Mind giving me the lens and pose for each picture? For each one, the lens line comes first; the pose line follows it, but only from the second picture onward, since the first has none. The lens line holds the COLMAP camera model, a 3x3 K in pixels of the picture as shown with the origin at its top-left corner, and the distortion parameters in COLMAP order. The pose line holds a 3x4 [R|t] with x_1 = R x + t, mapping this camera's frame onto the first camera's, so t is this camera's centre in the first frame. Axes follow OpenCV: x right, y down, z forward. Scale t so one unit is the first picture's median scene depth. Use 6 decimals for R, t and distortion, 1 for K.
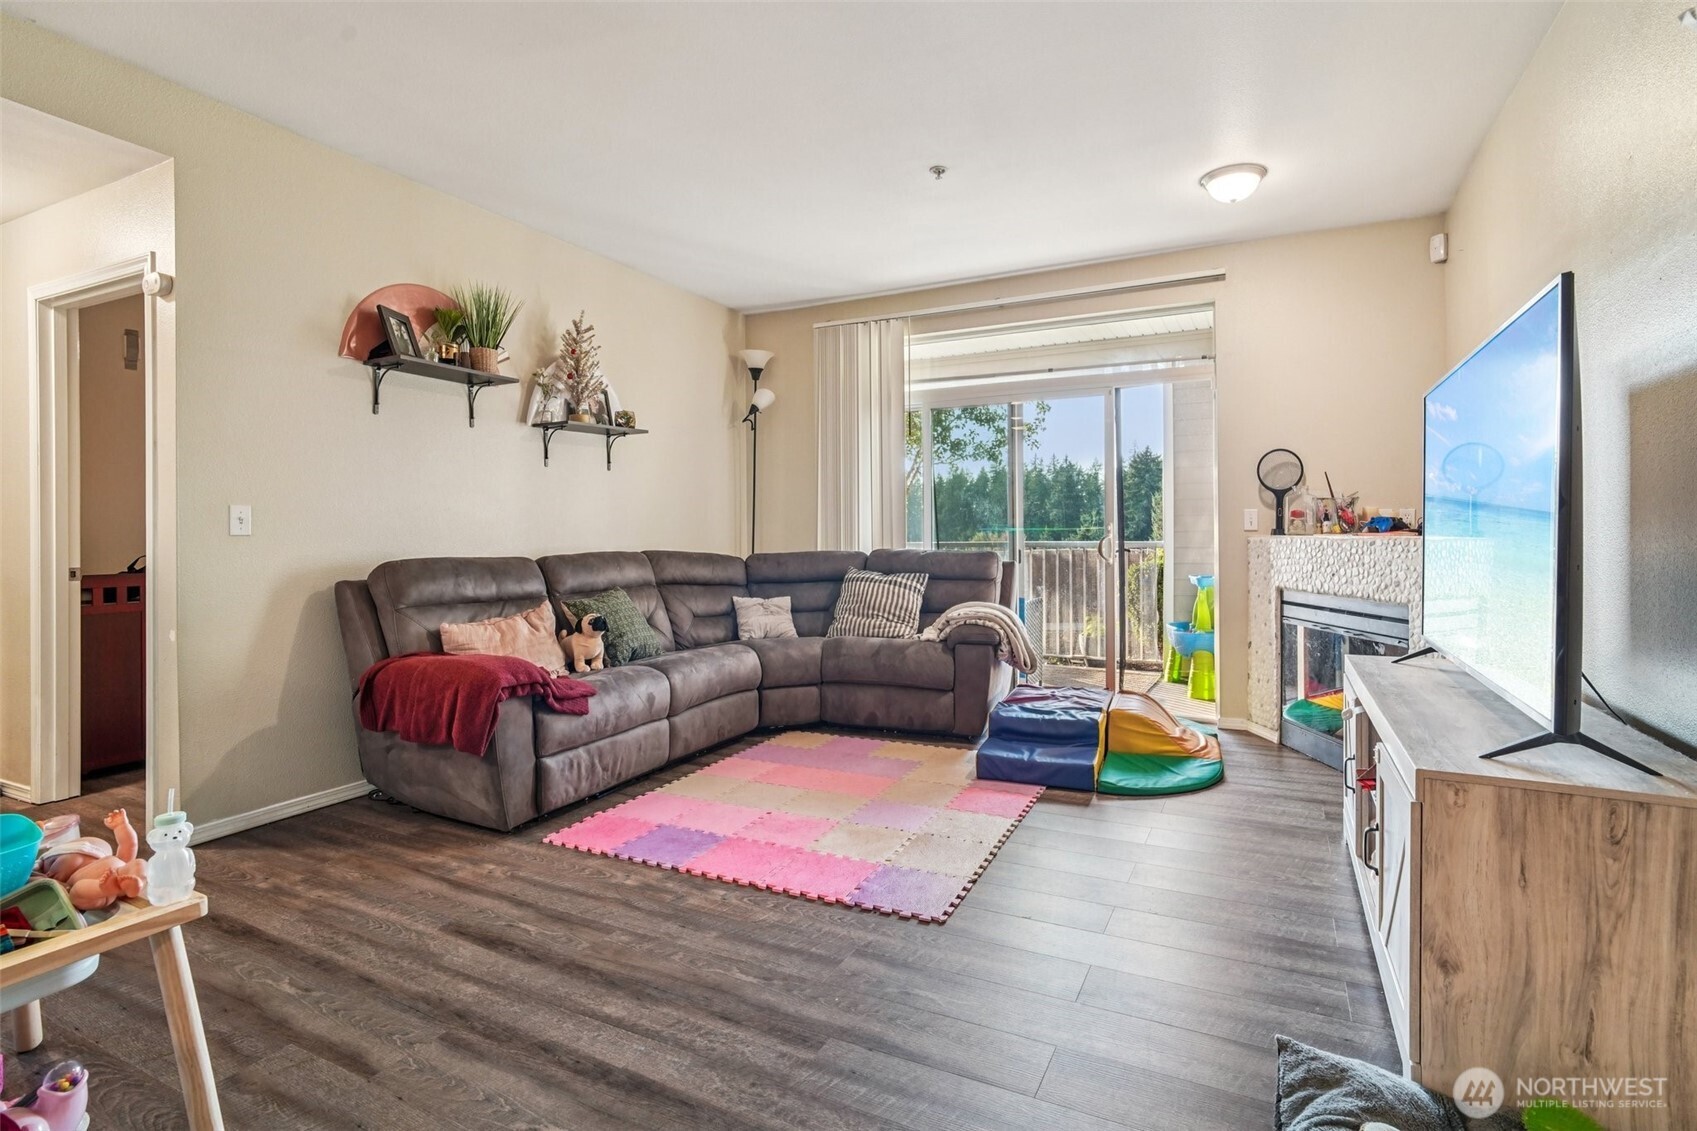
lens RADIAL K [[814.1, 0, 854.1], [0, 814.1, 543.9], [0, 0, 1]] dist [-0.040924, 0.026928]
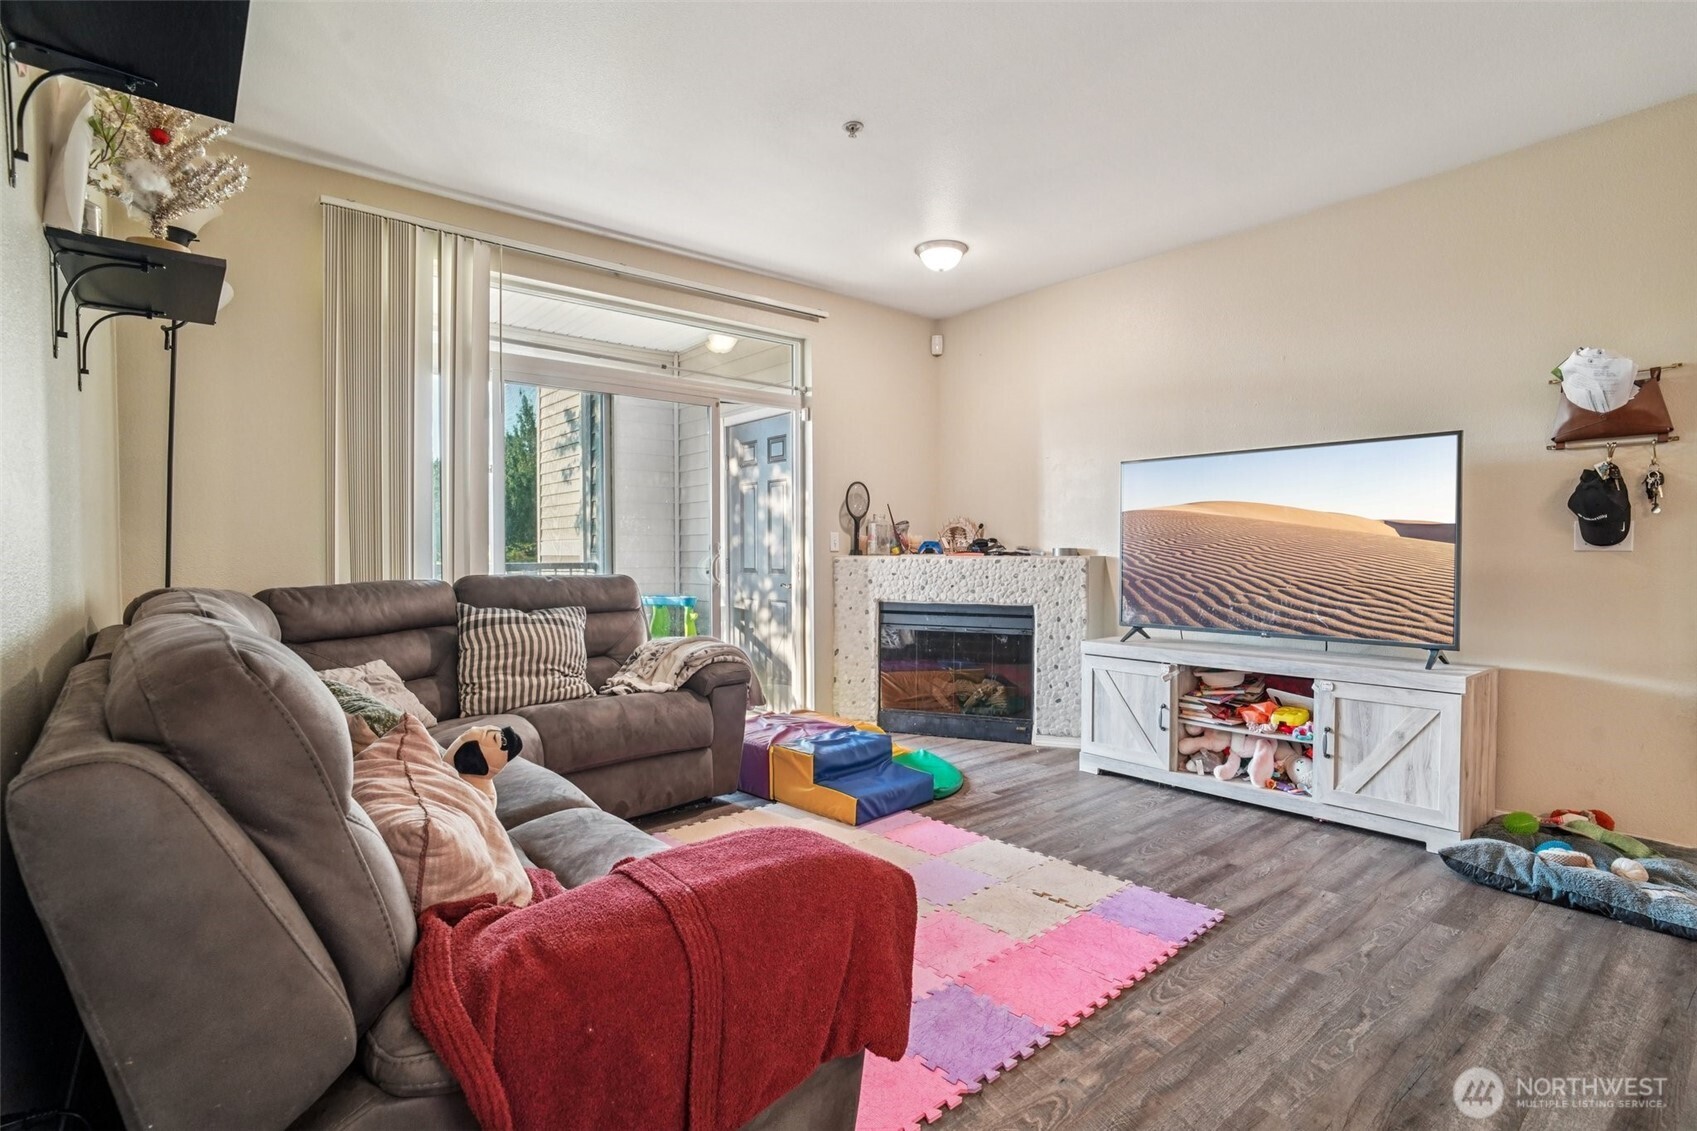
lens RADIAL K [[816.4, 0, 830.0], [0, 816.4, 579.4], [0, 0, 1]] dist [-0.048200, 0.025776]
pose [[0.409017, -0.026406, 0.912145, -0.851385], [0.009040, 0.999649, 0.024886, -0.008514], [-0.912482, -0.001933, 0.409112, 0.826472]]
